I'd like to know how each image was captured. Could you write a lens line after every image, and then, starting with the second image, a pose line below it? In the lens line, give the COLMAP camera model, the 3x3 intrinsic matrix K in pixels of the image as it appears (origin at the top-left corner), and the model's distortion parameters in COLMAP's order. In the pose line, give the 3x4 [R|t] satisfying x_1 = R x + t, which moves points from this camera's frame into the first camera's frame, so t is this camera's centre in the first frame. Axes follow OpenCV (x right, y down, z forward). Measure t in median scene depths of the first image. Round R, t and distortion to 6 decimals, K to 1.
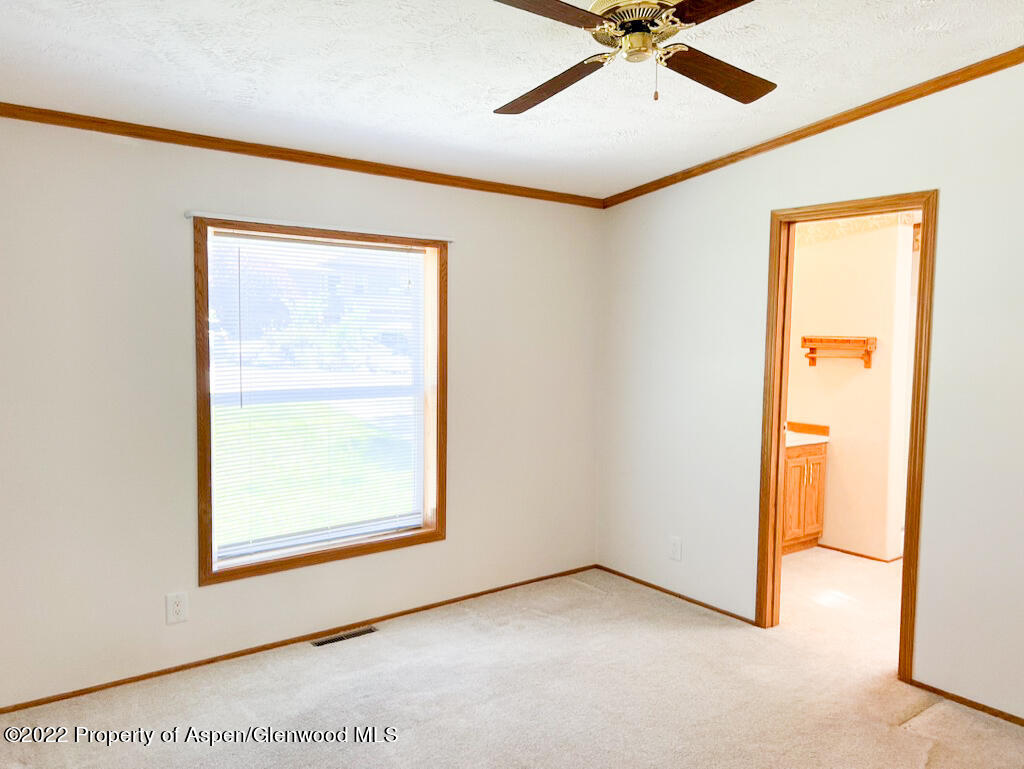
lens RADIAL K [[753.8, 0, 512.0], [0, 753.8, 384.5], [0, 0, 1]] dist [0.002515, 0.000946]
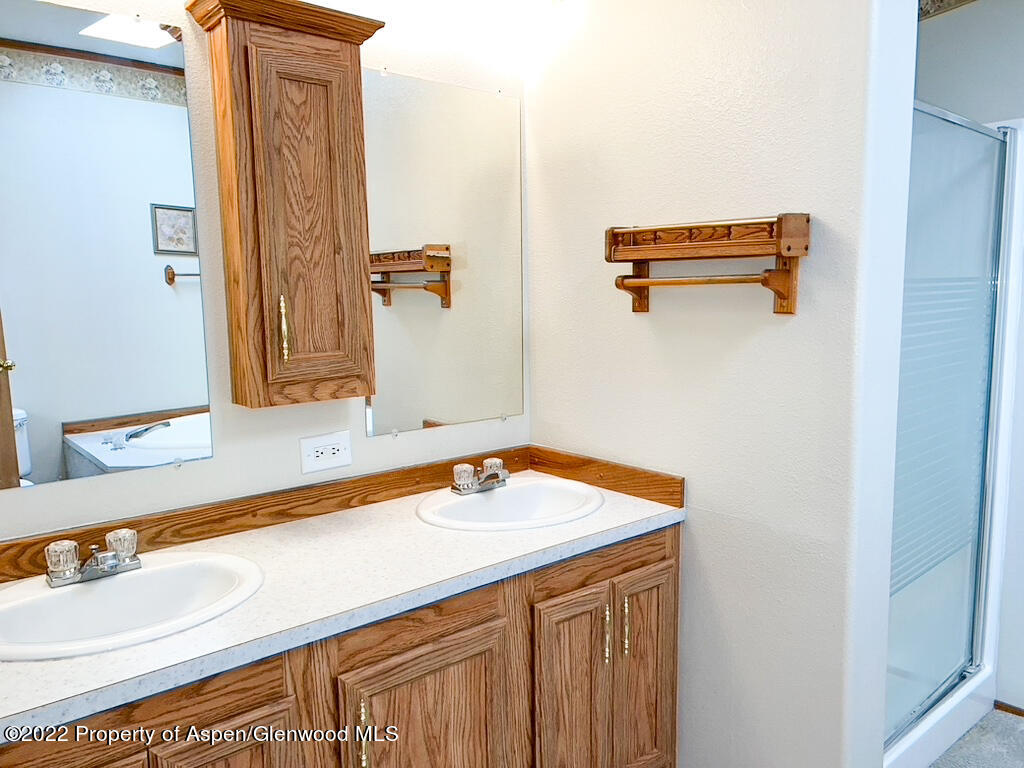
lens RADIAL K [[753.8, 0, 512.0], [0, 753.8, 384.0], [0, 0, 1]] dist [0.002515, 0.000946]
pose [[0.998495, -0.026726, 0.047894, 0.324348], [0.024026, 0.998137, 0.056080, -0.012112], [-0.049303, -0.054845, 0.997277, 0.653553]]
